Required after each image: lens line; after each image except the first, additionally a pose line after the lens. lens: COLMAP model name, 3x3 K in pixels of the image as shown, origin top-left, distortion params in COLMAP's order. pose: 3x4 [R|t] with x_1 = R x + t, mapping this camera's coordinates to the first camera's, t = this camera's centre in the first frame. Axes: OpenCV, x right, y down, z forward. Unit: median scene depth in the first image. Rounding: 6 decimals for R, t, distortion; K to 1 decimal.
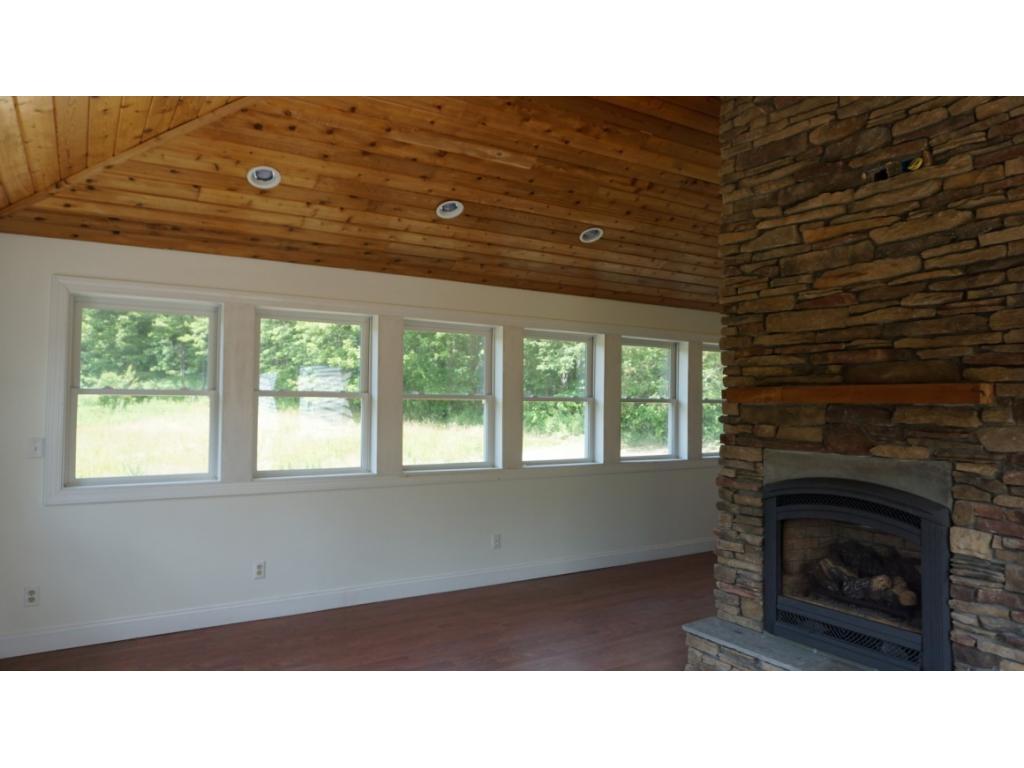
lens RADIAL K [[685.3, 0, 510.7], [0, 685.3, 380.5], [0, 0, 1]] dist [-0.051350, 0.038964]
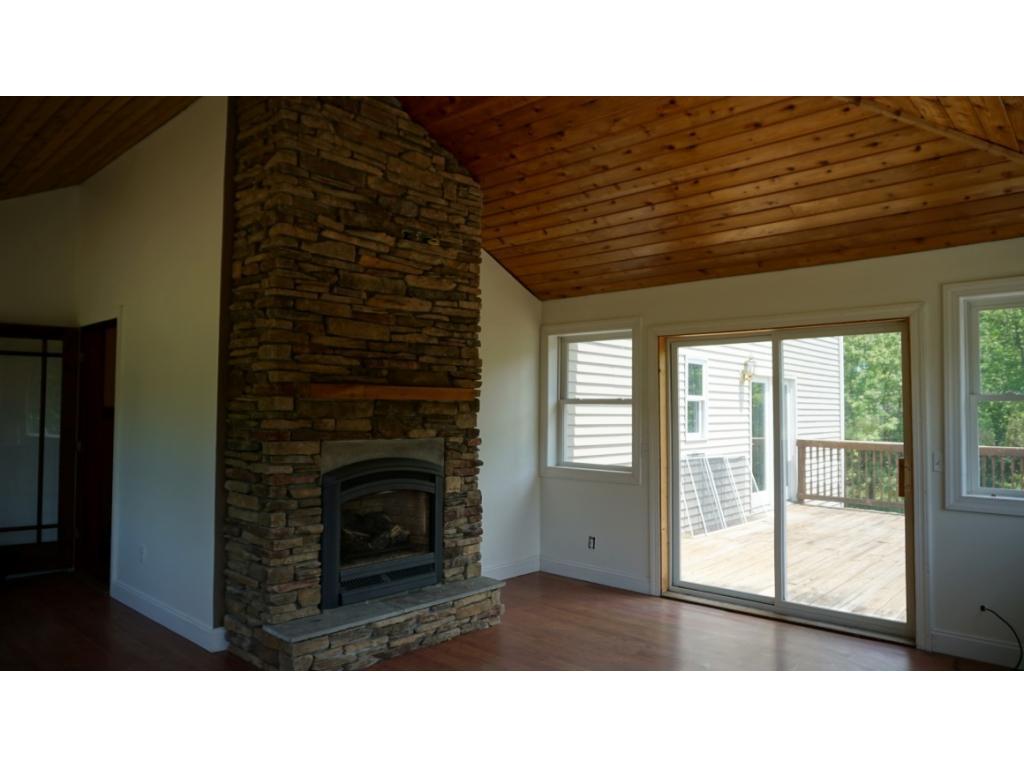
lens RADIAL K [[685.3, 0, 511.4], [0, 685.3, 384.7], [0, 0, 1]] dist [-0.051350, 0.038964]
pose [[-0.264467, 0.025325, 0.964062, -0.812520], [-0.037075, 0.998649, -0.036404, 0.042890], [-0.963682, -0.045371, -0.263171, 1.088757]]
